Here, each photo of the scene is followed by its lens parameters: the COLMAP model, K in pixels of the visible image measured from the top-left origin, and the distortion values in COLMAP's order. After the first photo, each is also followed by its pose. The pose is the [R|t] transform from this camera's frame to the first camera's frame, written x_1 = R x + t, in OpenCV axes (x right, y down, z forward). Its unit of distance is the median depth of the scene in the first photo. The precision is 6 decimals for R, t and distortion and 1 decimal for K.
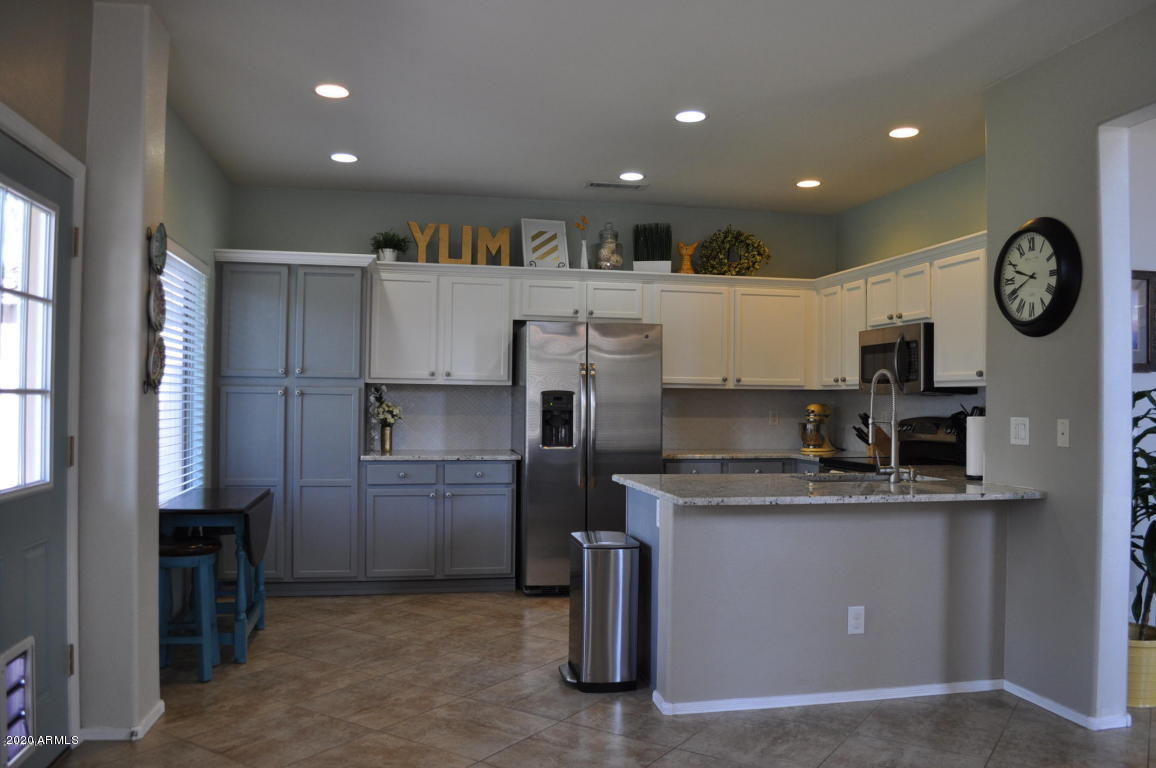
lens RADIAL K [[914.2, 0, 578.2], [0, 914.2, 385.5], [0, 0, 1]] dist [-0.072292, 0.003310]
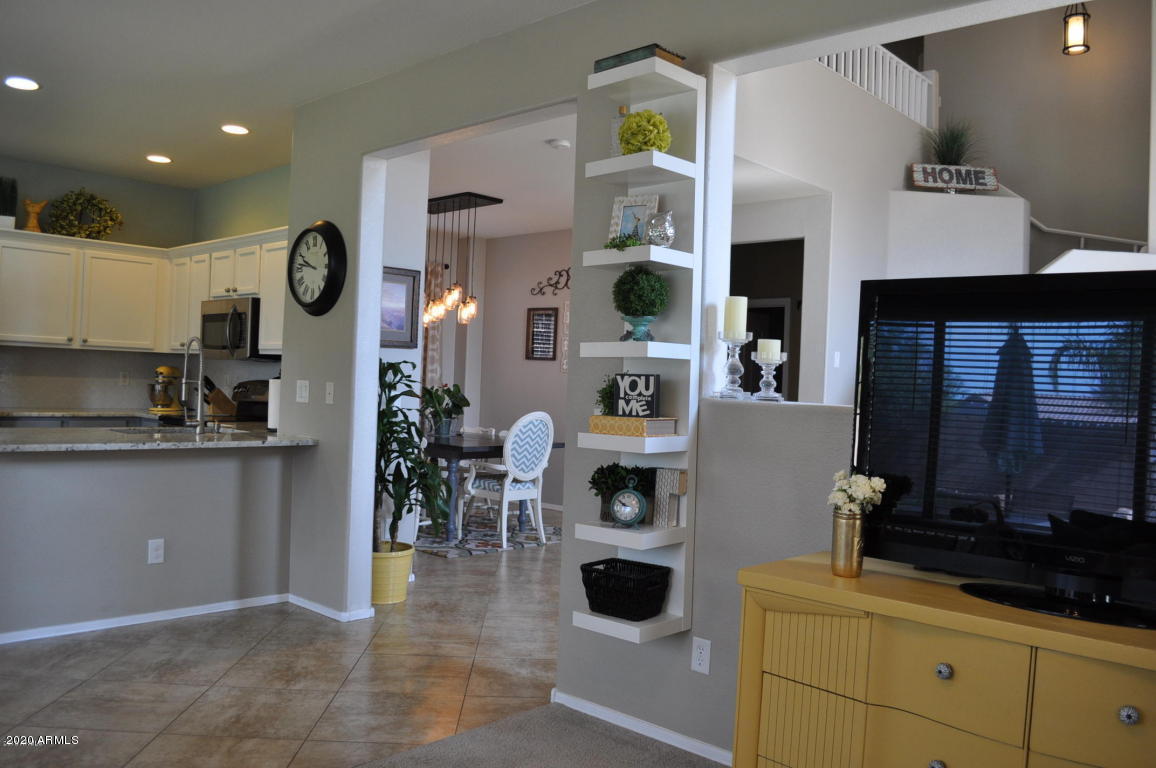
lens RADIAL K [[914.2, 0, 575.7], [0, 914.2, 385.9], [0, 0, 1]] dist [-0.072292, 0.003310]
pose [[0.813729, 0.019451, 0.580919, 0.069913], [-0.040367, 0.998918, 0.023097, -0.000837], [-0.579841, -0.042245, 0.813633, -0.233386]]
